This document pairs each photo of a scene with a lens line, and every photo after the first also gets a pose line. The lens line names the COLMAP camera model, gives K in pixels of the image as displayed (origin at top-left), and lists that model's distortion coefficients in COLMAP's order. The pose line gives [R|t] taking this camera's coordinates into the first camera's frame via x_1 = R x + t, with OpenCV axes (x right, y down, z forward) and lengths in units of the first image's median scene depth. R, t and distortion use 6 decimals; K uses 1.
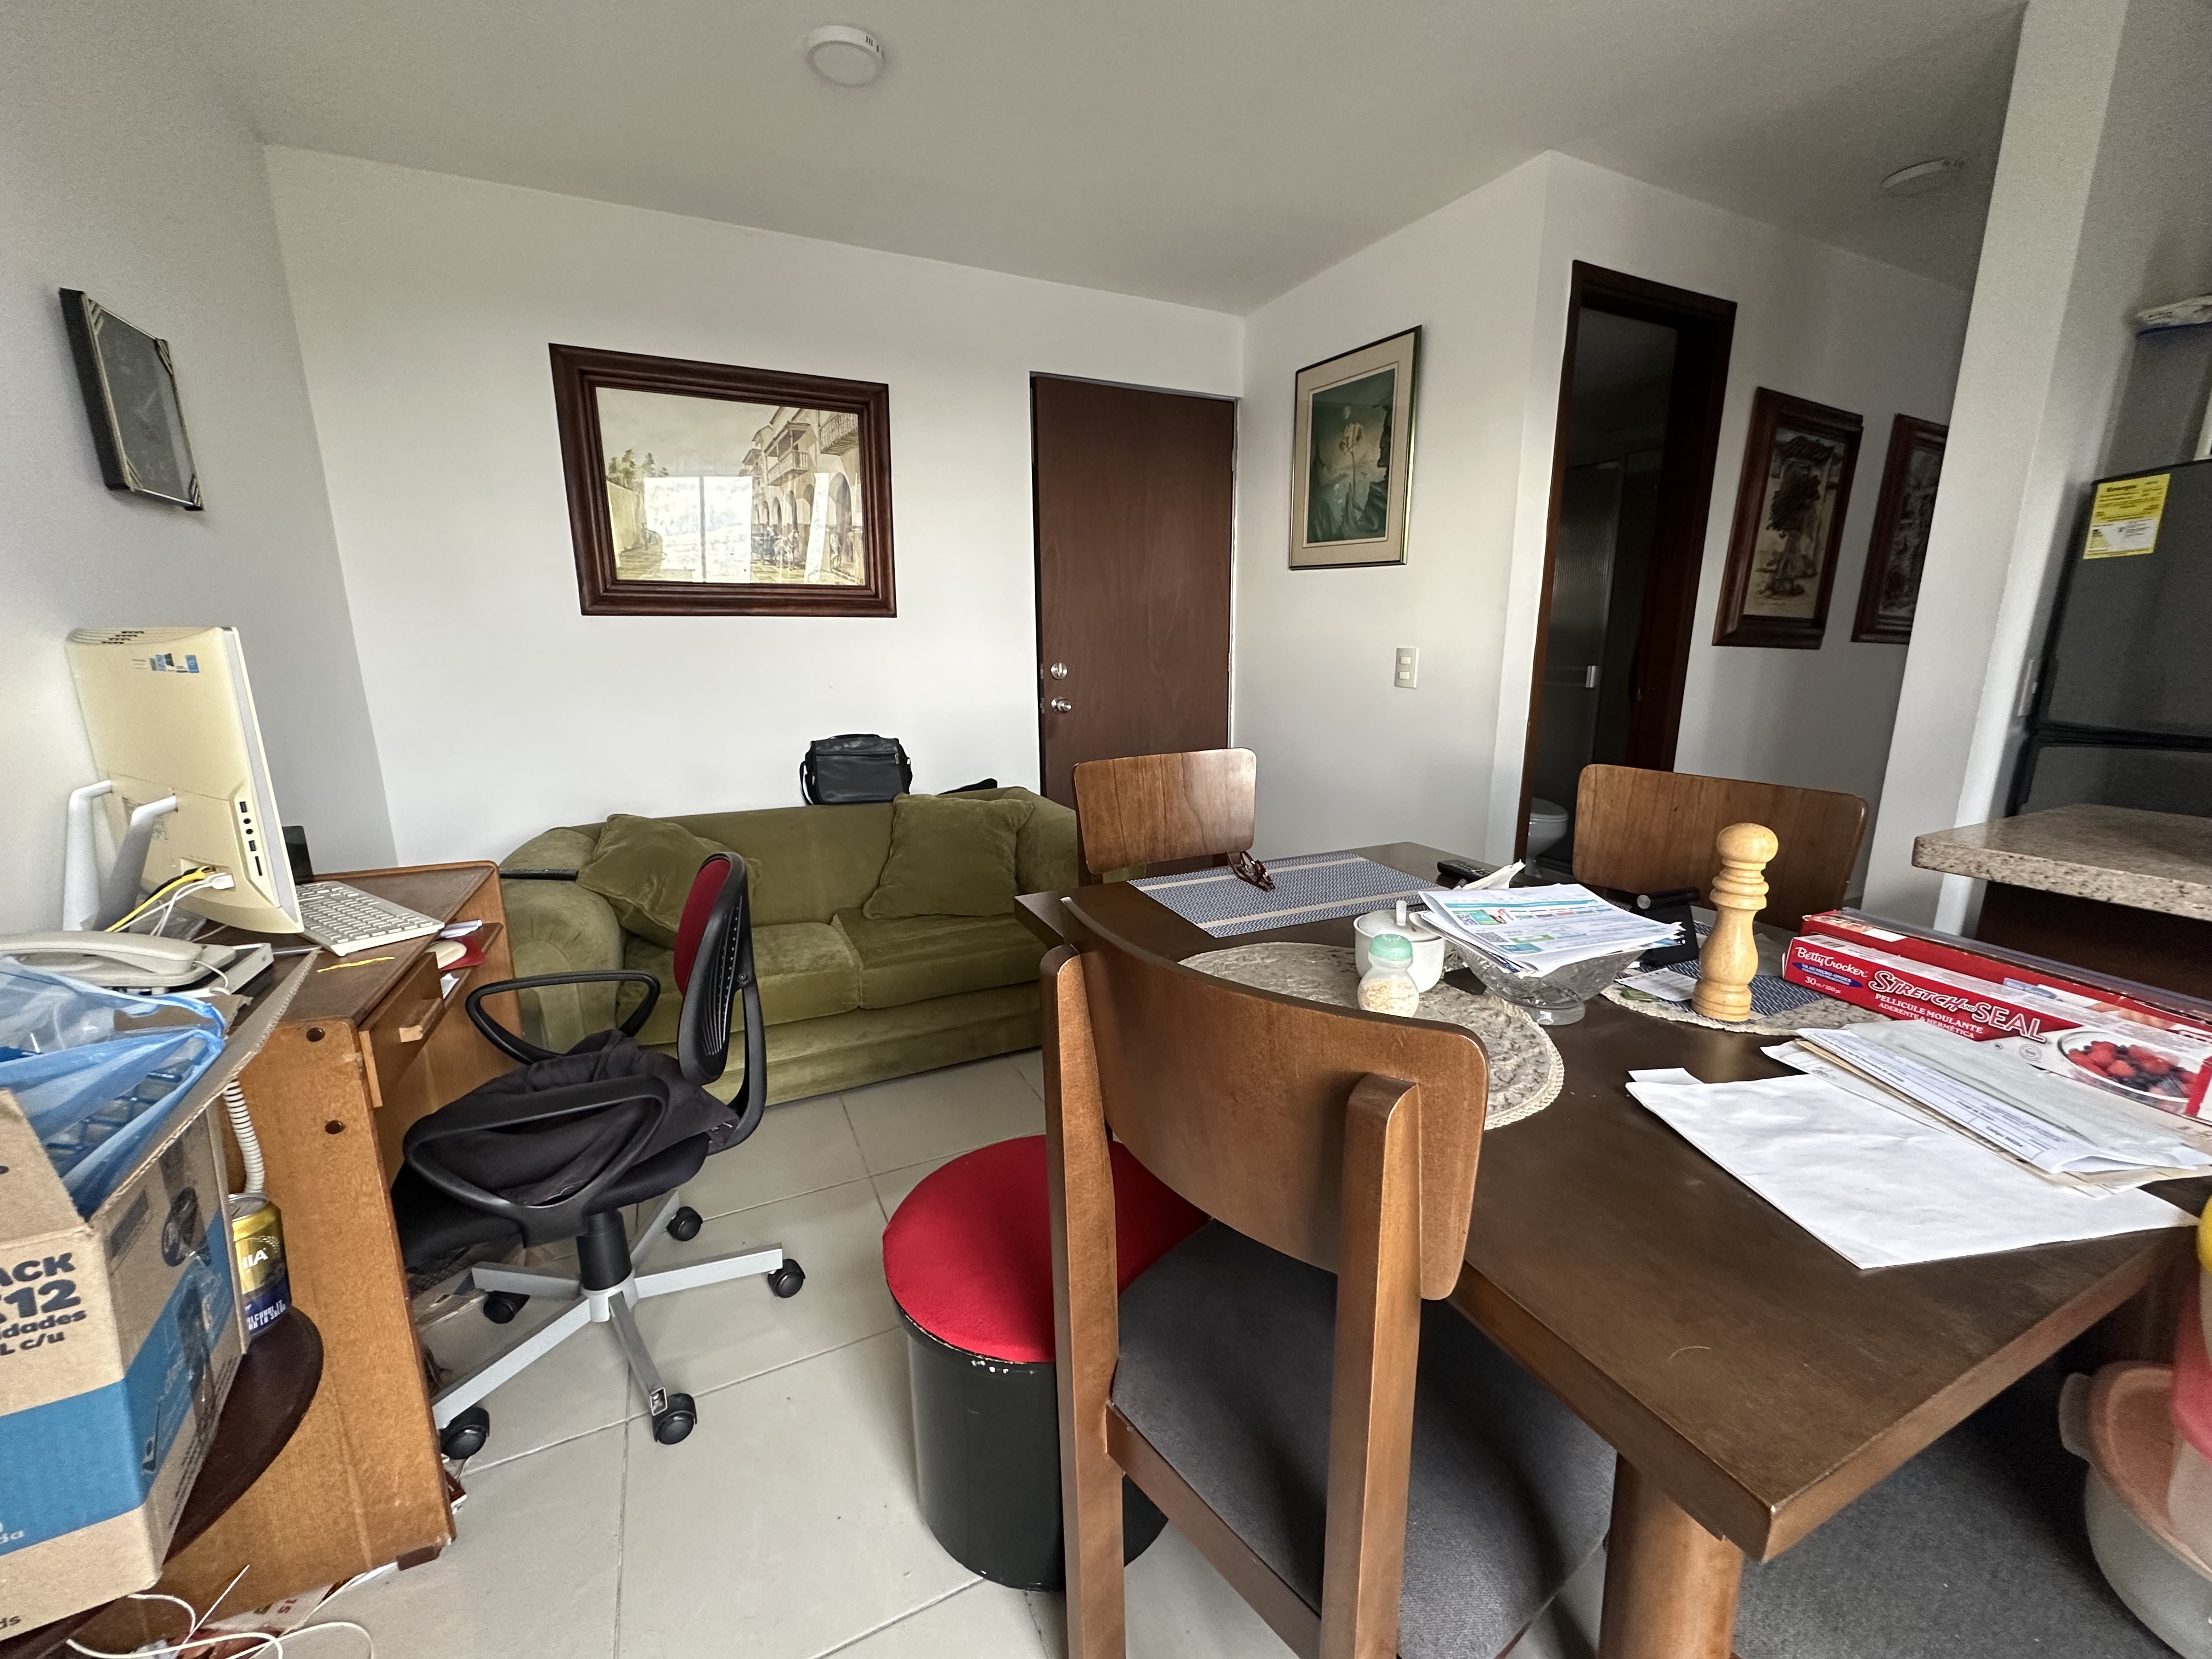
lens RADIAL K [[882.4, 0, 1107.2], [0, 882.4, 828.2], [0, 0, 1]] dist [-0.003415, 0.000863]
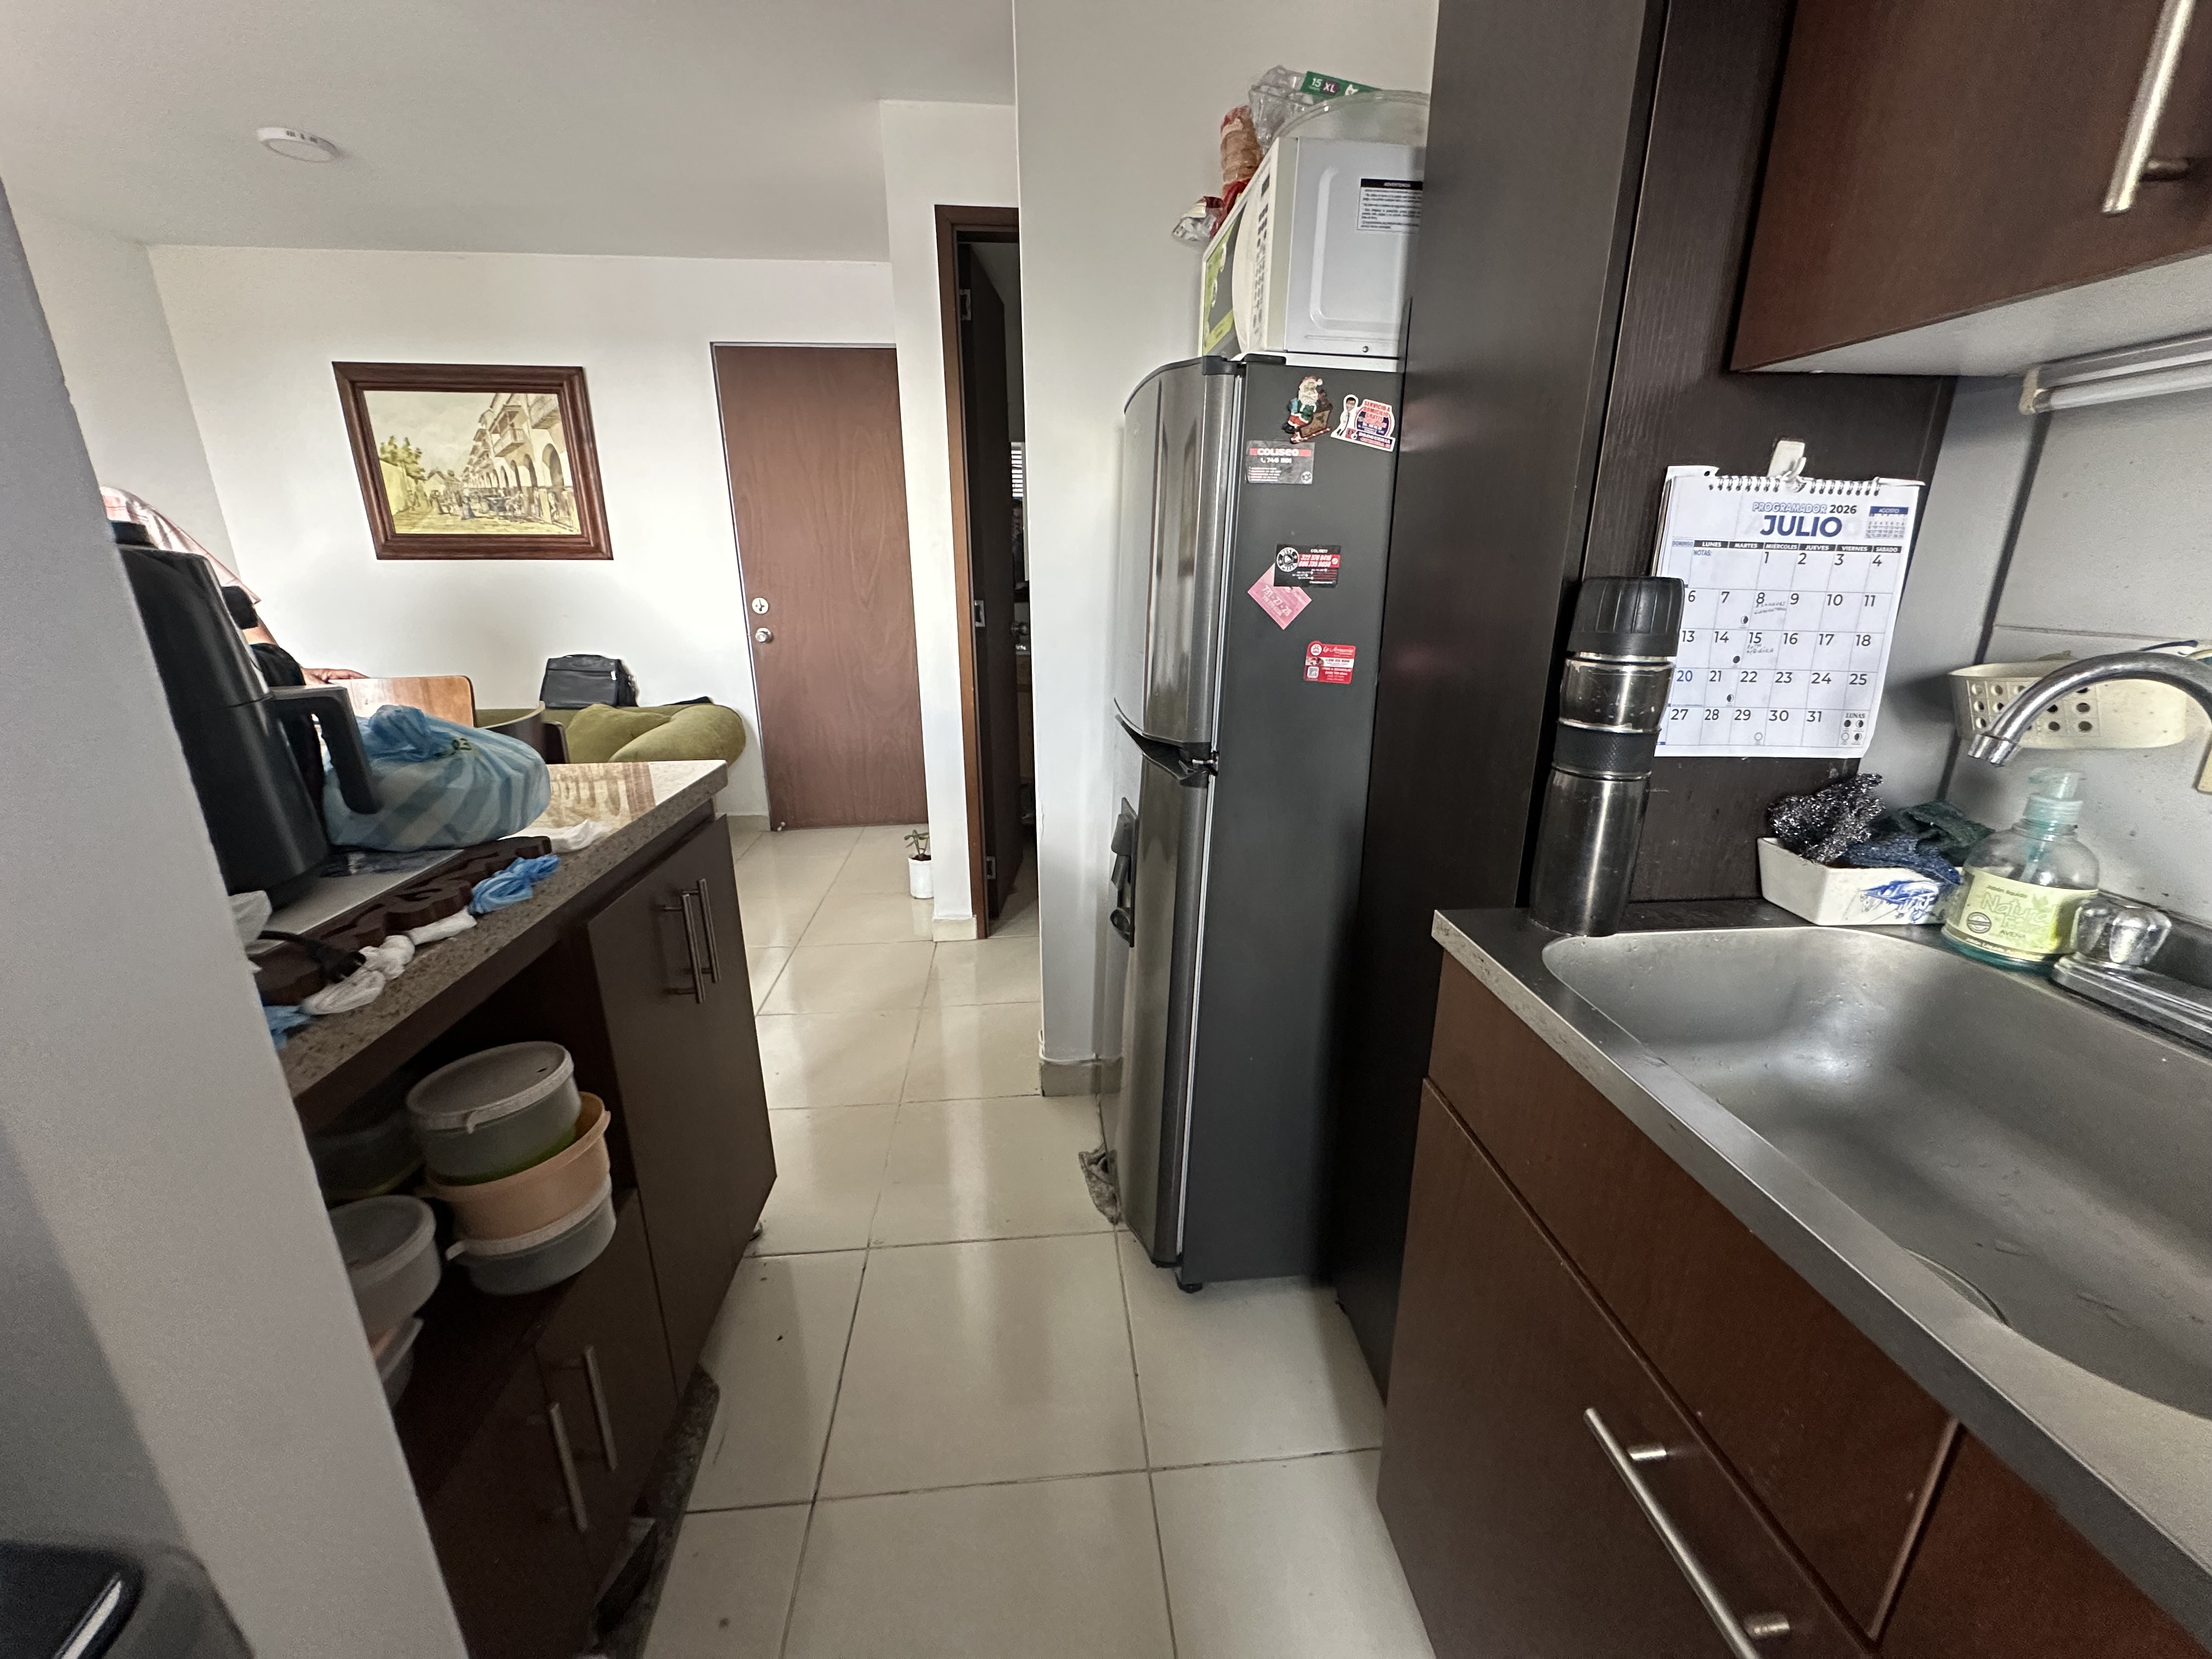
lens RADIAL K [[882.4, 0, 1105.1], [0, 882.4, 839.6], [0, 0, 1]] dist [-0.003415, 0.000863]
pose [[0.933171, 0.113788, -0.340946, 0.947863], [-0.081439, 0.990833, 0.107783, -0.043616], [0.350085, -0.072814, 0.933884, 0.063122]]
